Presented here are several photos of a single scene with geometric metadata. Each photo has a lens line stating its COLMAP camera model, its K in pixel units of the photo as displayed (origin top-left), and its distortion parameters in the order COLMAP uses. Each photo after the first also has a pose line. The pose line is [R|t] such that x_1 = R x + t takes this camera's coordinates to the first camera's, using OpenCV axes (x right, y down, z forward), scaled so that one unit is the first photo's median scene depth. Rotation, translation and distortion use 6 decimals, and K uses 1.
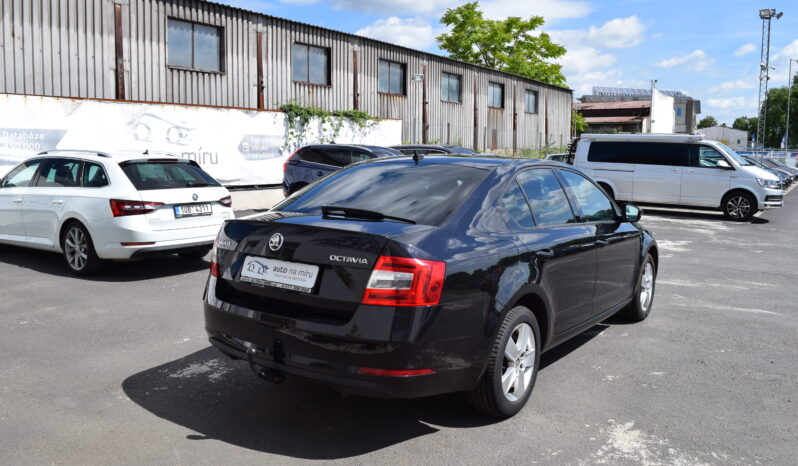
lens RADIAL K [[630.0, 0, 399.0], [0, 630.0, 233.0], [0, 0, 1]] dist [-0.089468, 0.009167]
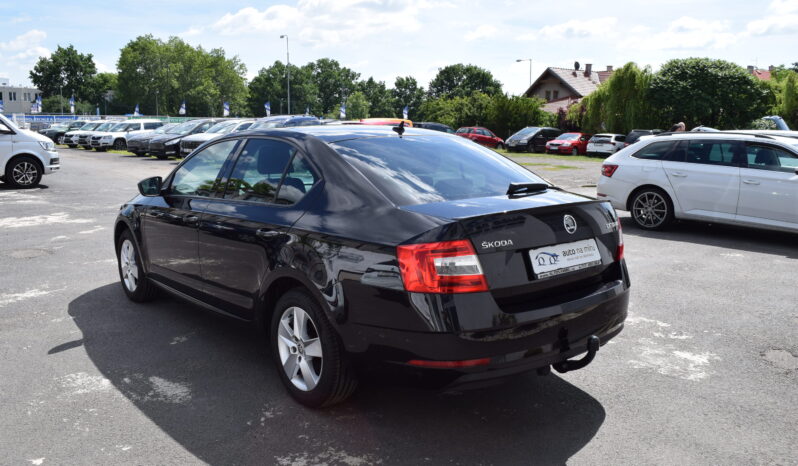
lens RADIAL K [[650.3, 0, 399.0], [0, 650.3, 233.0], [0, 0, 1]] dist [-0.088941, 0.005627]
pose [[0.247219, -0.166978, 0.954464, -1.164306], [0.109170, 0.983568, 0.143793, -0.138286], [-0.962790, 0.068650, 0.261386, 0.968824]]
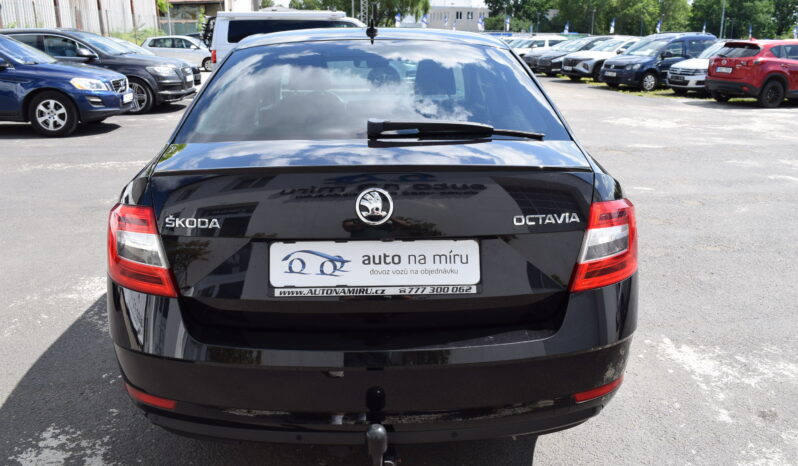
lens RADIAL K [[630.0, 0, 399.0], [0, 630.0, 233.0], [0, 0, 1]] dist [-0.089468, 0.009167]
pose [[0.787896, -0.189710, 0.585858, -0.458998], [0.080538, 0.974938, 0.207388, -0.064013], [-0.610519, -0.116216, 0.783429, 0.587352]]
